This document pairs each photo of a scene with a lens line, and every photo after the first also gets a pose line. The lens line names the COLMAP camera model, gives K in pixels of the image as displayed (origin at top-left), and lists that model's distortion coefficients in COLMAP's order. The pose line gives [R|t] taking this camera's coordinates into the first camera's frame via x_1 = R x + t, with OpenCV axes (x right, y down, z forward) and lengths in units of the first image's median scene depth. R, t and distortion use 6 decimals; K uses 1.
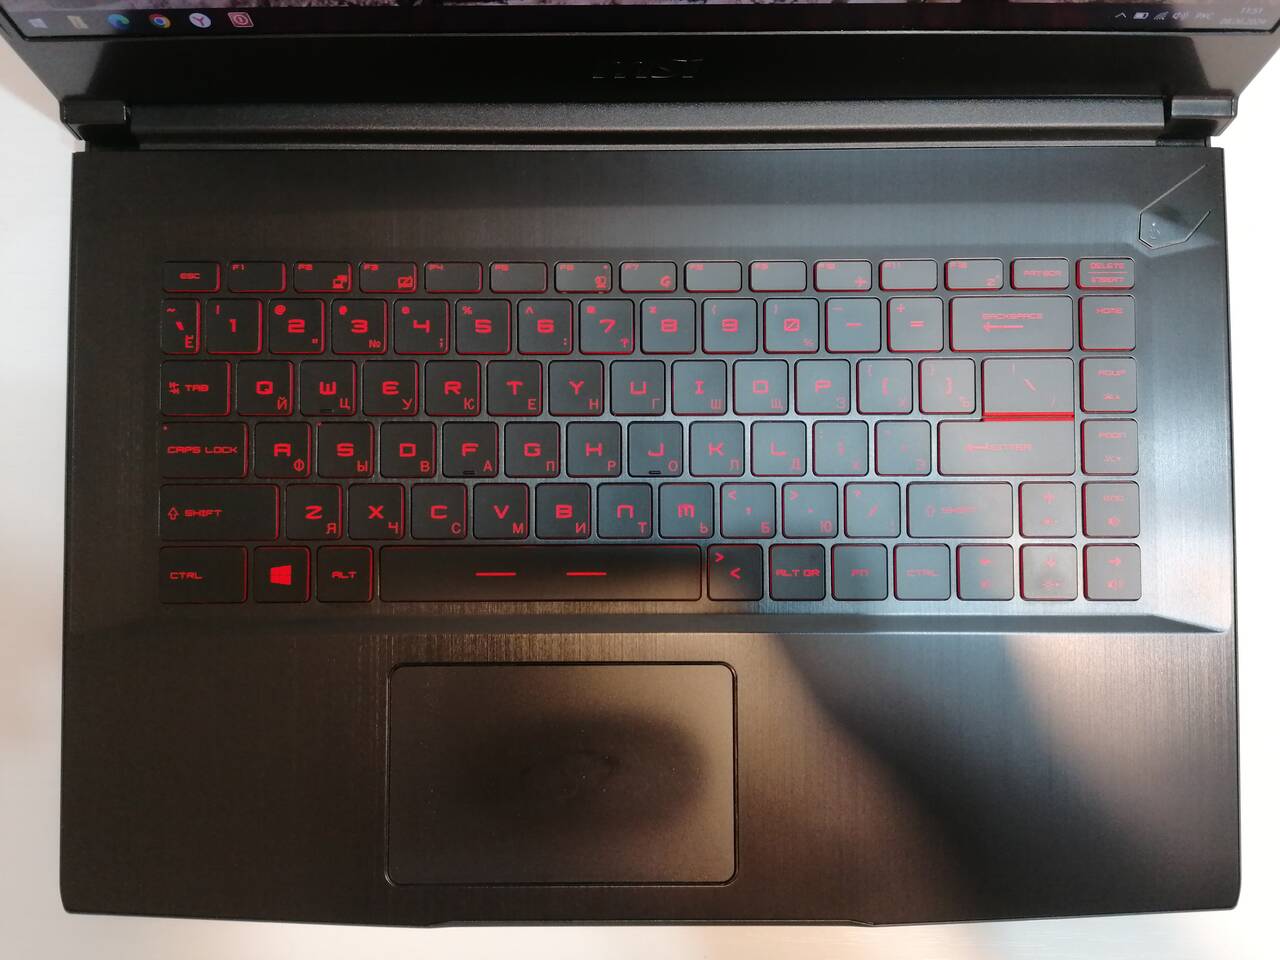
lens RADIAL K [[1016.4, 0, 640.0], [0, 1016.4, 480.0], [0, 0, 1]] dist [0.113977, -0.178834]
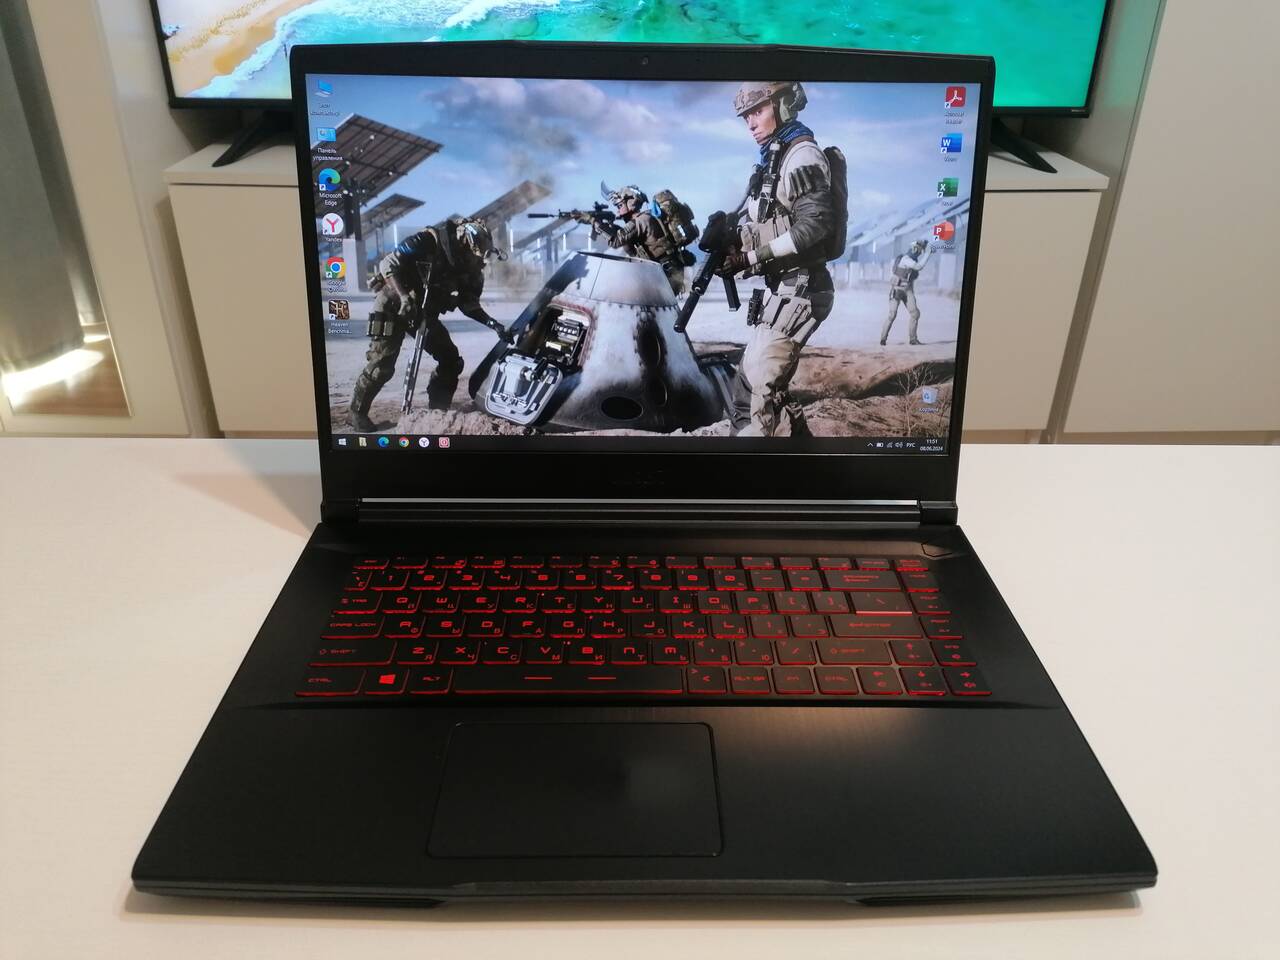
lens RADIAL K [[1016.4, 0, 640.0], [0, 1016.4, 480.0], [0, 0, 1]] dist [0.113977, -0.178834]
pose [[0.999755, 0.012483, 0.018303, -0.029323], [0.009912, 0.486835, -0.873438, 1.207764], [-0.019814, 0.873405, 0.486591, 0.062656]]
